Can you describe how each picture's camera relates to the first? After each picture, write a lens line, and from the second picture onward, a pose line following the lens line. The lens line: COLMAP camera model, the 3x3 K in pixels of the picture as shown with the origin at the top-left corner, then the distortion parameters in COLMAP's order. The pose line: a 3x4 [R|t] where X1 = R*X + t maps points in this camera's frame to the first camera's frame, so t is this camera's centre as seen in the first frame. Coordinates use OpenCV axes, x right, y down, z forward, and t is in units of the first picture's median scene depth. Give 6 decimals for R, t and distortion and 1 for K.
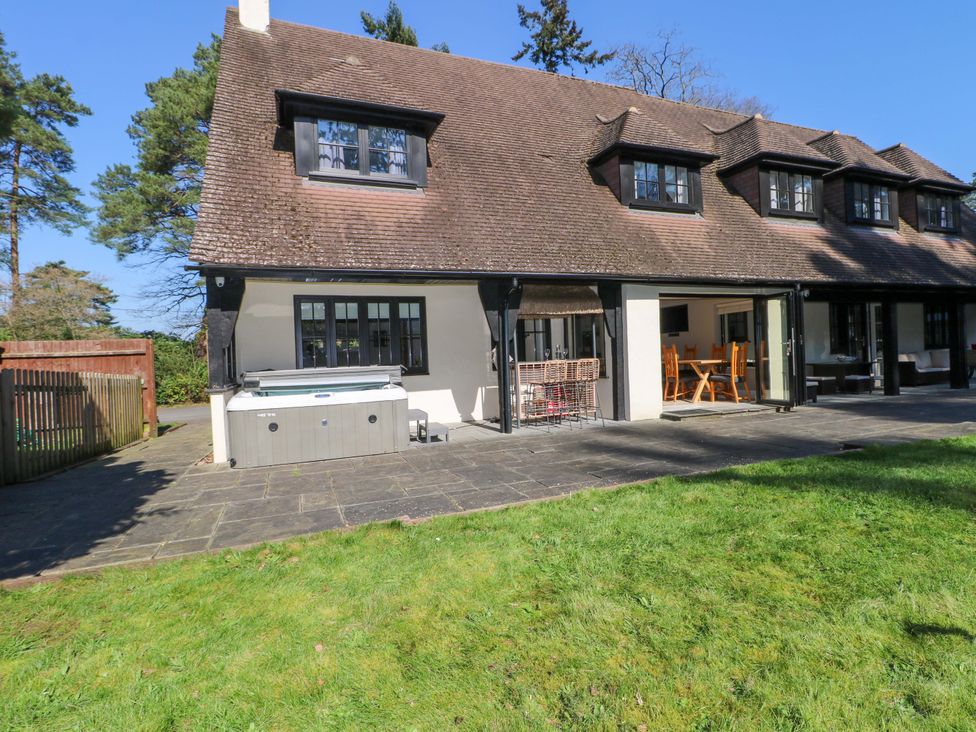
lens RADIAL K [[508.0, 0, 488.0], [0, 508.0, 366.0], [0, 0, 1]] dist [0.000421, -0.014540]
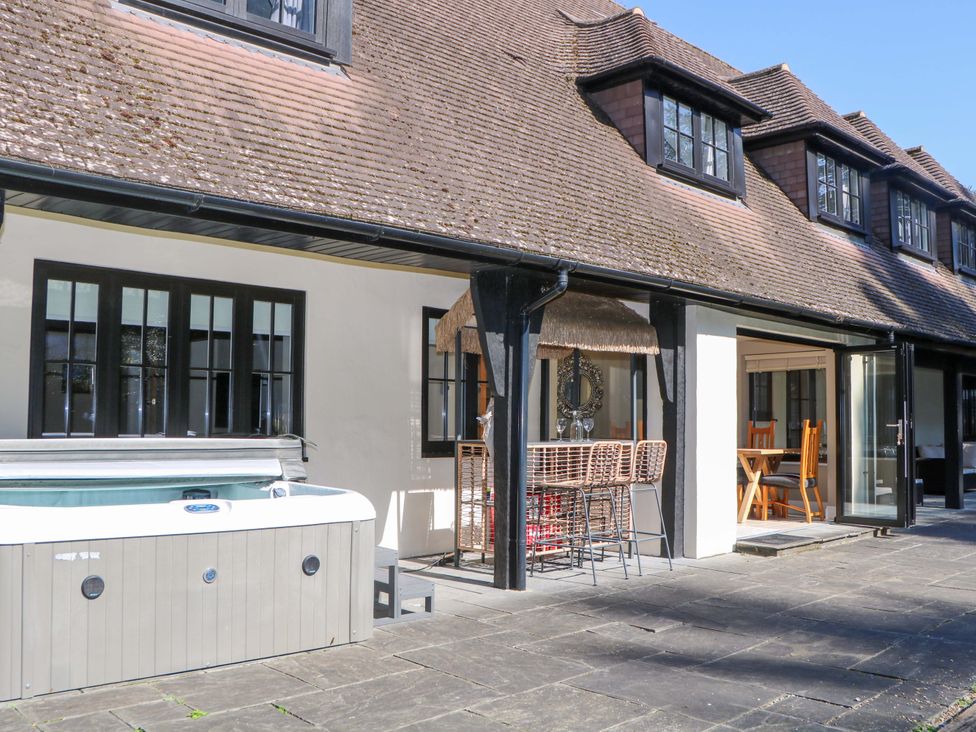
lens RADIAL K [[918.9, 0, 487.8], [0, 918.9, 379.9], [0, 0, 1]] dist [-0.178397, 0.142796]
pose [[0.924307, 0.061522, 0.376657, -0.289385], [-0.031750, 0.995896, -0.084753, 0.008297], [-0.380326, 0.066379, 0.922467, 0.186593]]
